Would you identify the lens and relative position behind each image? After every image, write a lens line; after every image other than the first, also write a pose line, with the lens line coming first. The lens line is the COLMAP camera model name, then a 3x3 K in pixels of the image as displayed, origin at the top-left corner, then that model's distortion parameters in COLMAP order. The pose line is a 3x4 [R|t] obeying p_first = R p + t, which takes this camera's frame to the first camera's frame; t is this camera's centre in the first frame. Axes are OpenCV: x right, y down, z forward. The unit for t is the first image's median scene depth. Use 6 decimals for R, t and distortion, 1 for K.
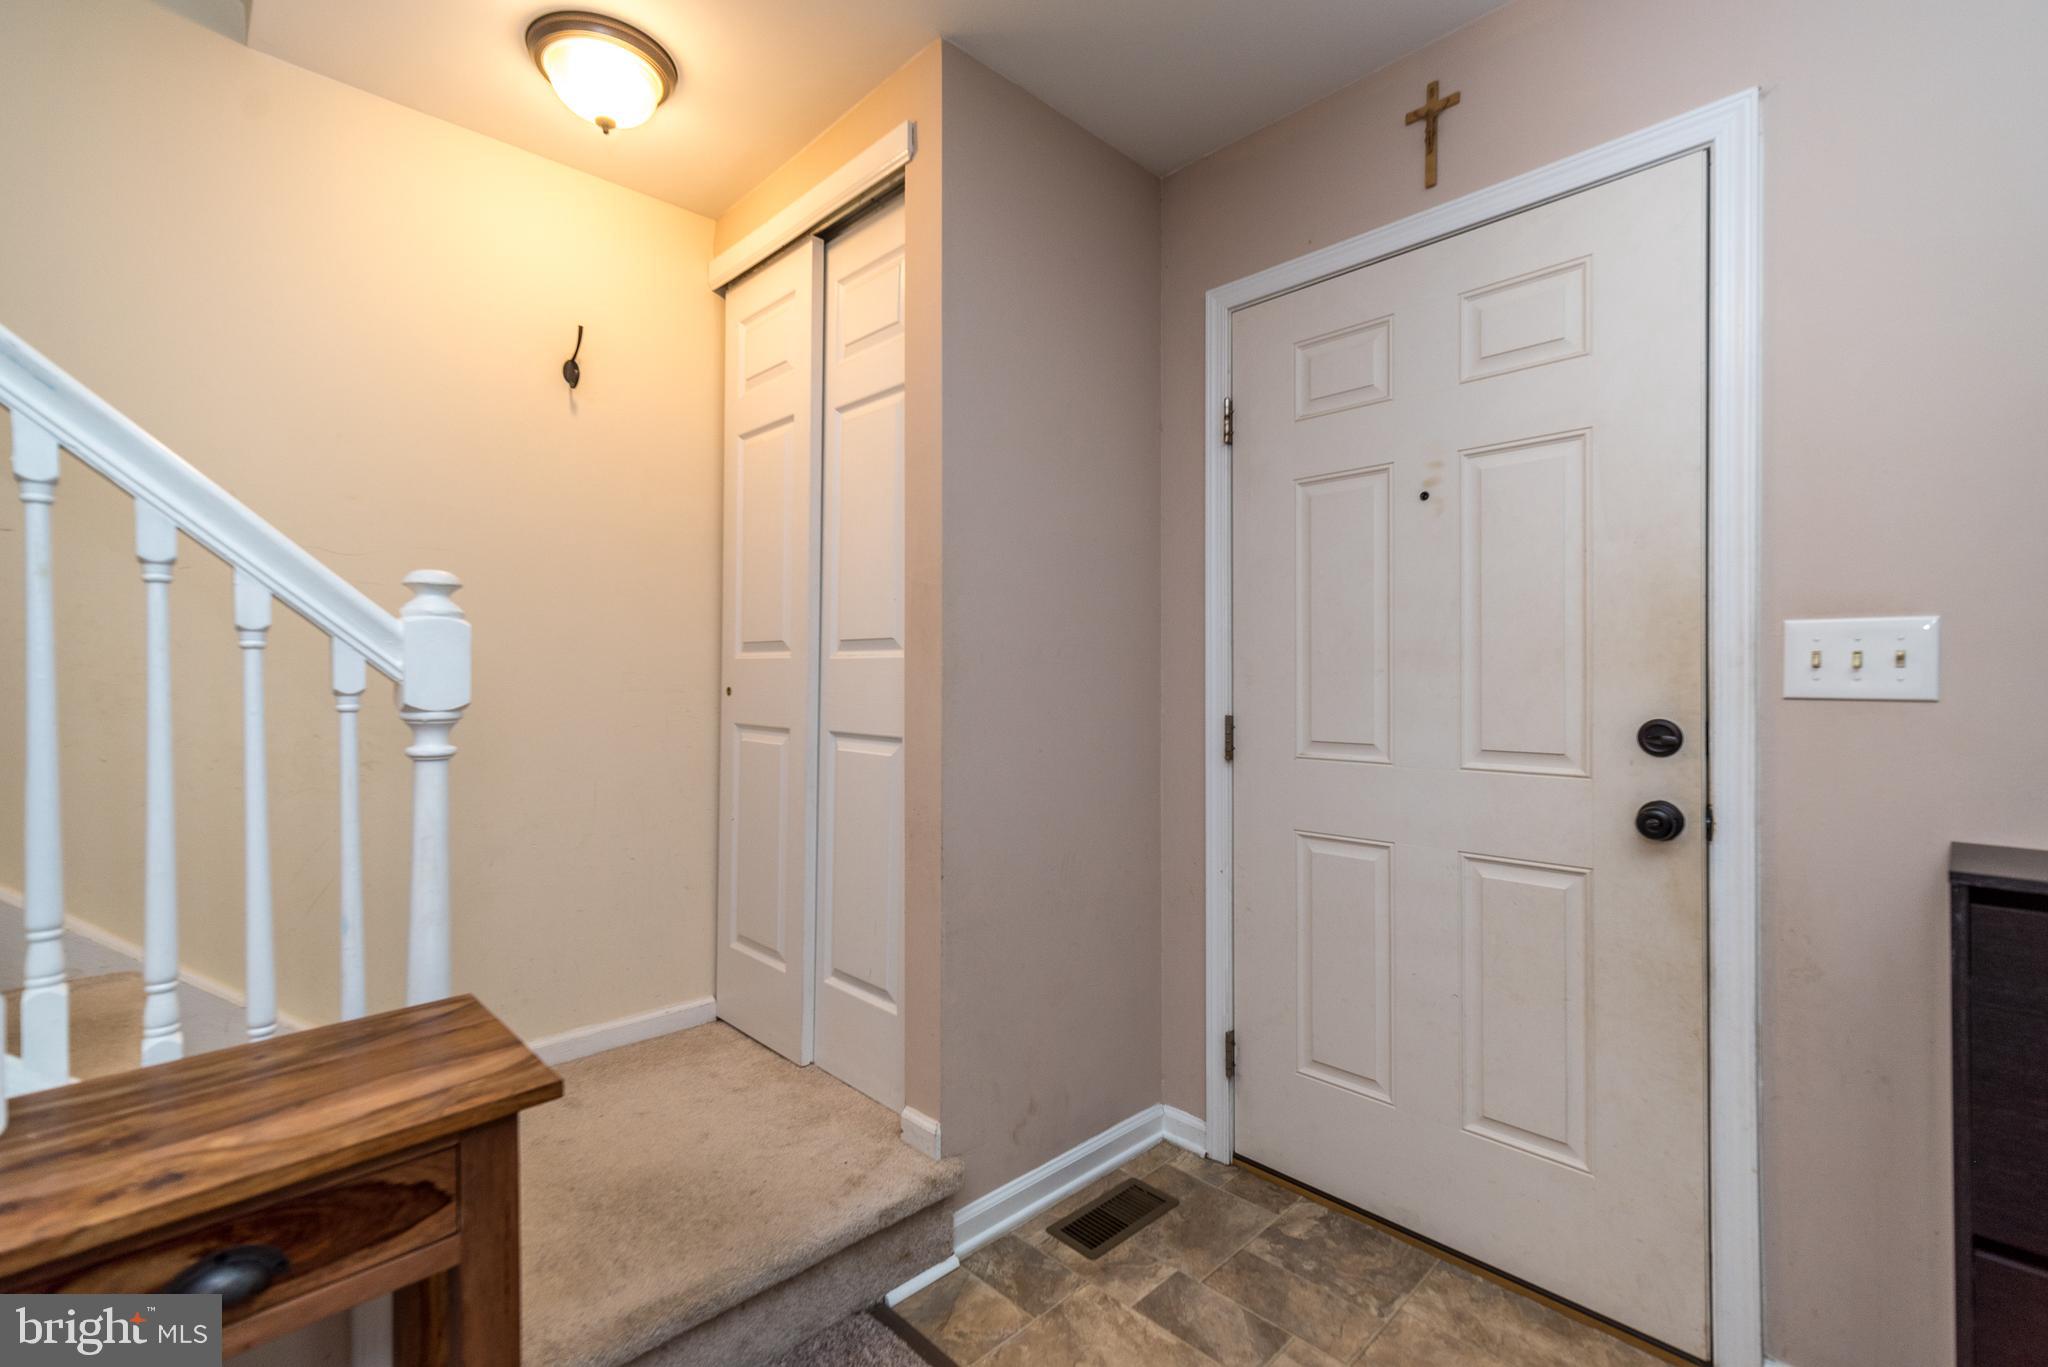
lens RADIAL K [[922.2, 0, 1034.3], [0, 922.2, 670.2], [0, 0, 1]] dist [0.008773, 0.001084]
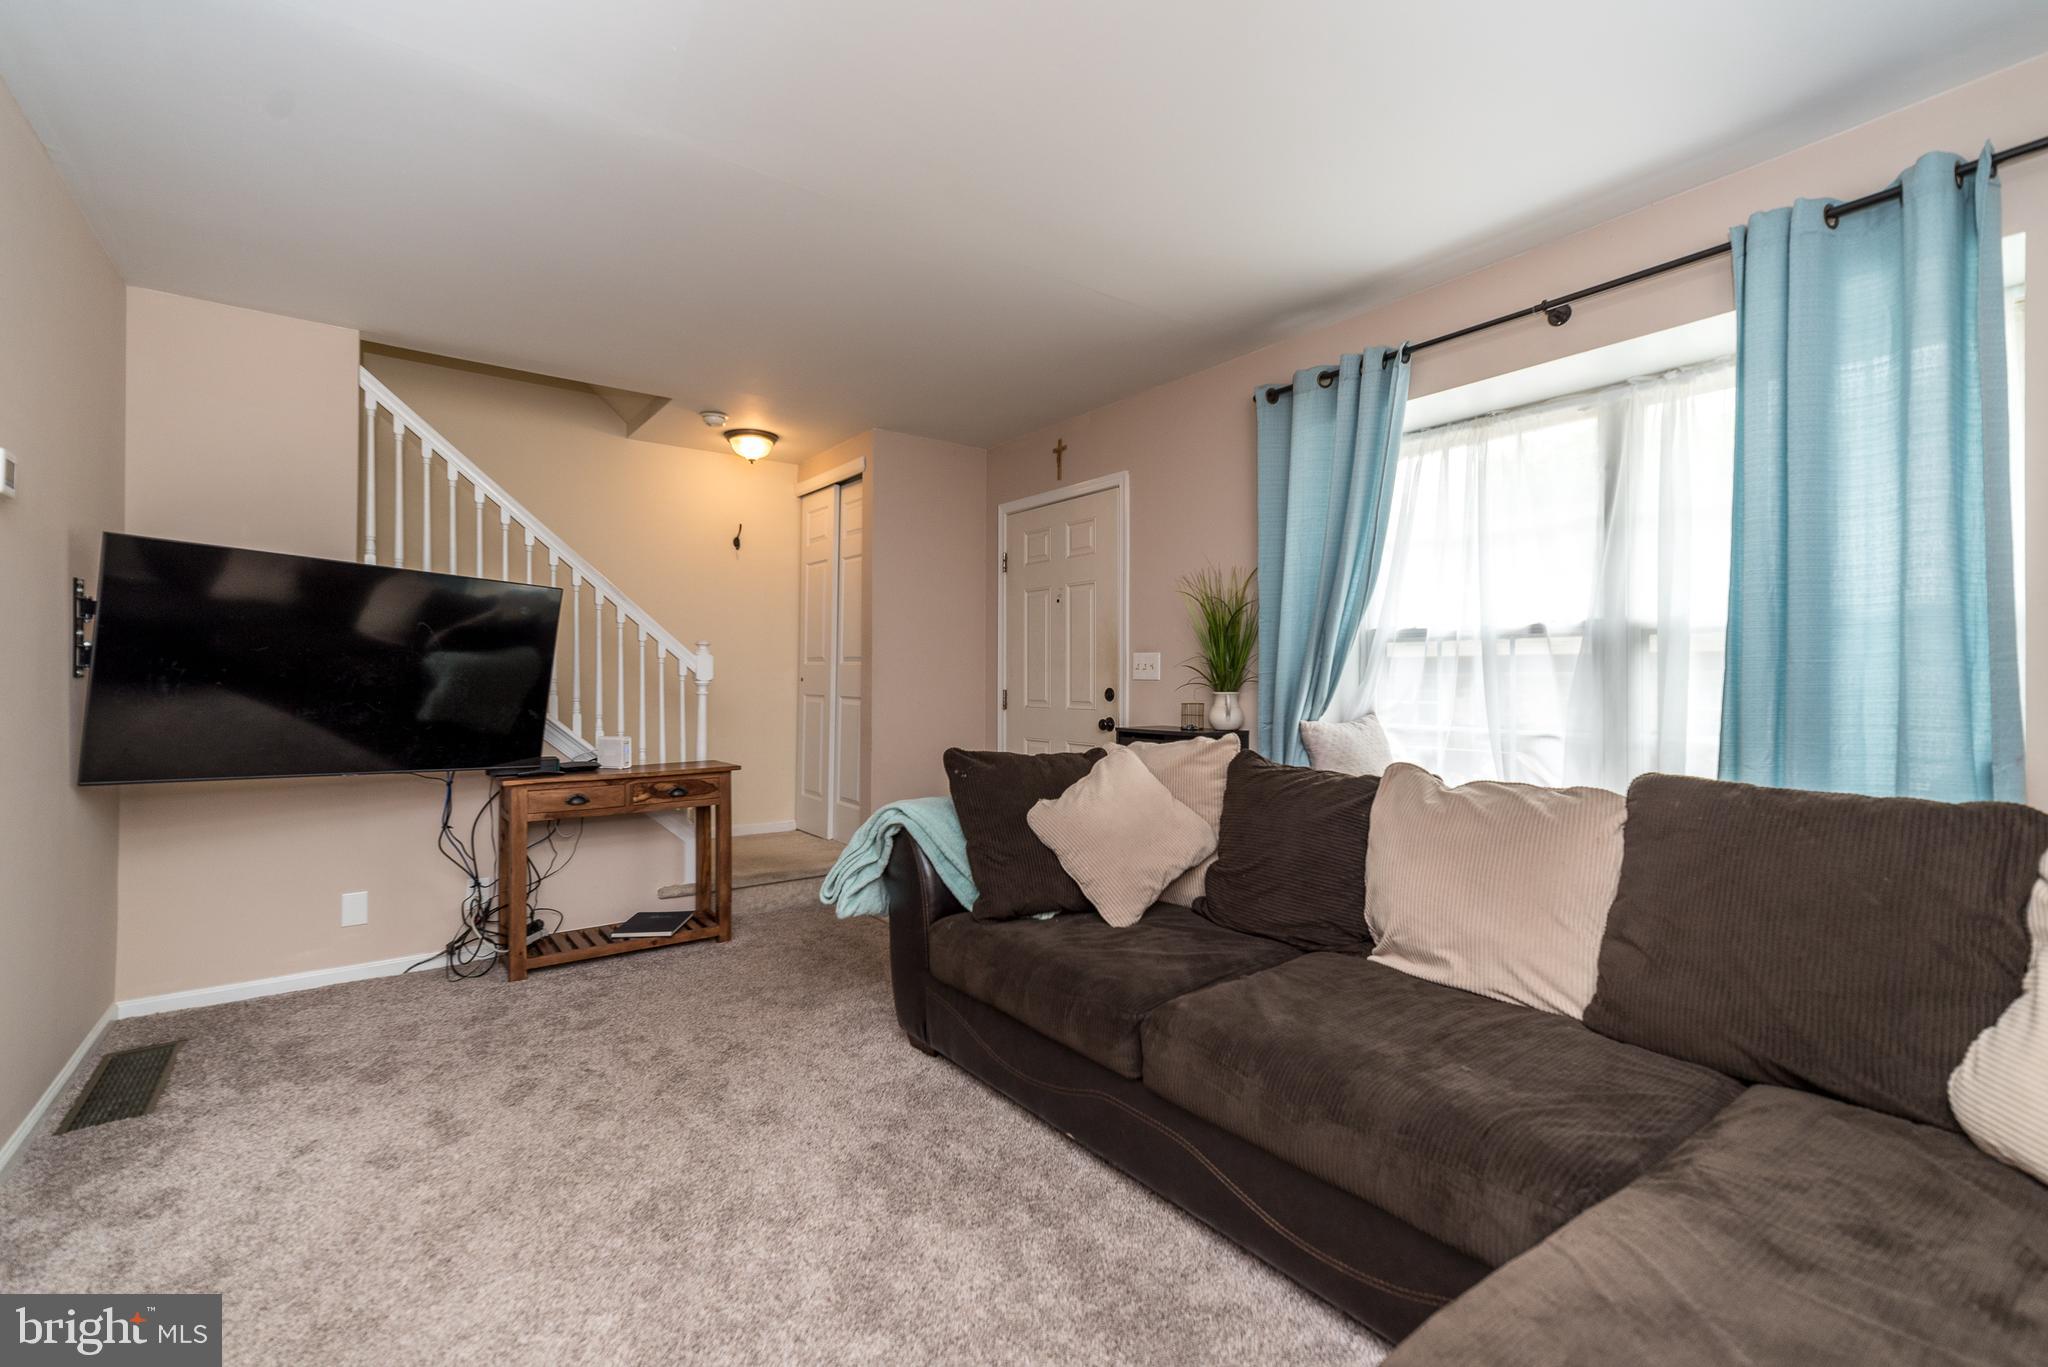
lens RADIAL K [[889.1, 0, 1006.3], [0, 889.1, 674.6], [0, 0, 1]] dist [0.010262, 0.000153]
pose [[0.988265, 0.003951, -0.152700, 0.628348], [-0.003185, 0.999981, 0.005259, -0.001137], [0.152718, -0.004711, 0.988259, -1.364848]]
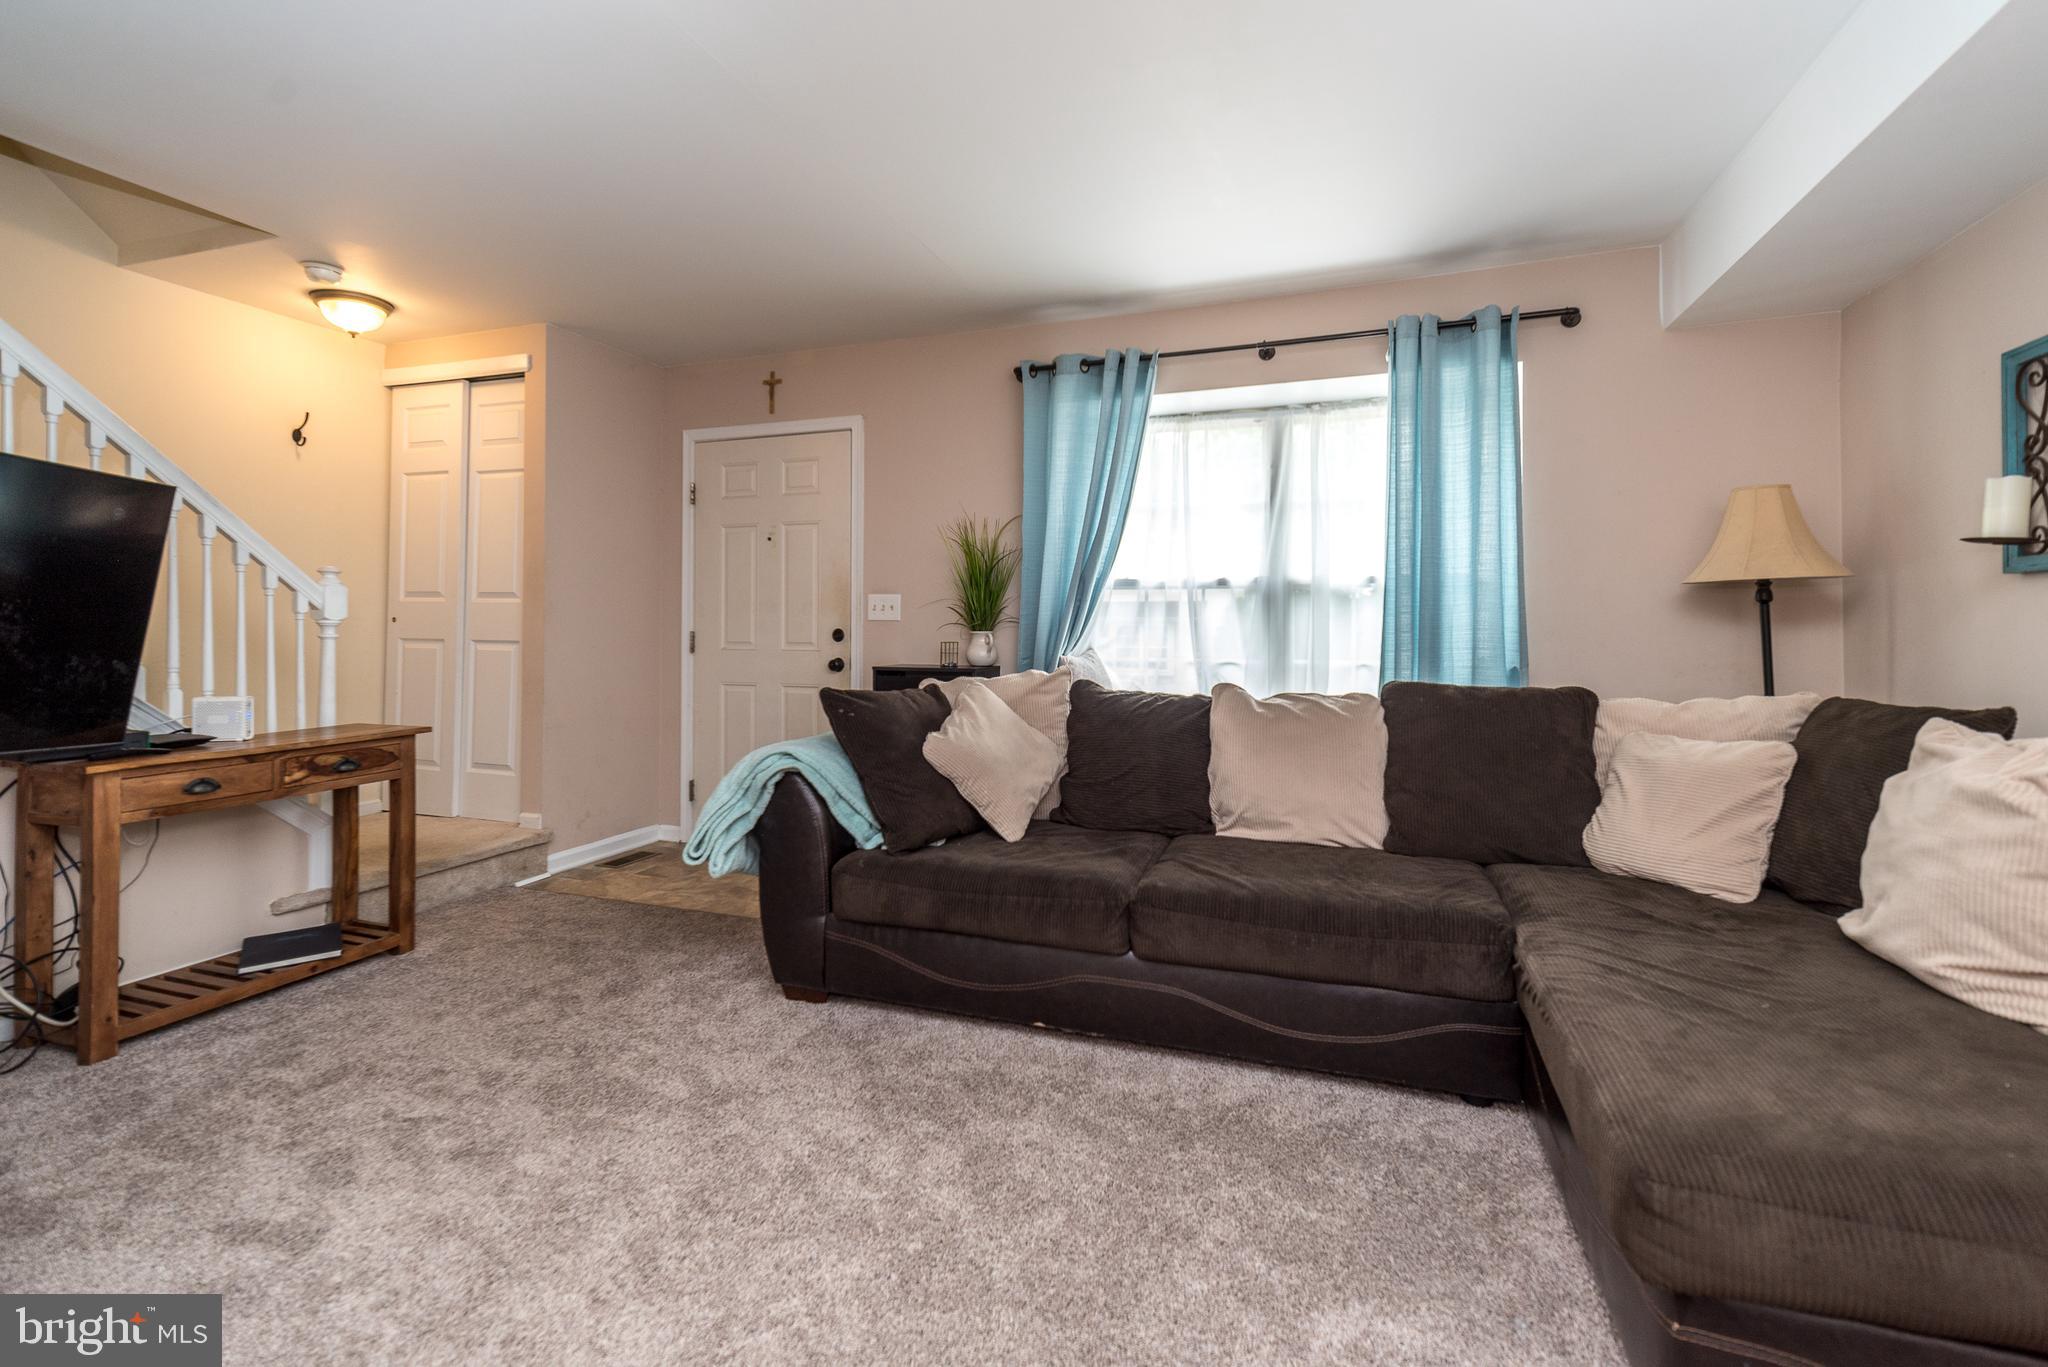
lens RADIAL K [[909.6, 0, 1019.0], [0, 909.6, 621.3], [0, 0, 1]] dist [0.008741, 0.000002]
pose [[0.909212, 0.007641, 0.416264, 0.024109], [-0.009968, 0.999944, 0.003417, 0.011551], [-0.416215, -0.007257, 0.909237, -1.394984]]
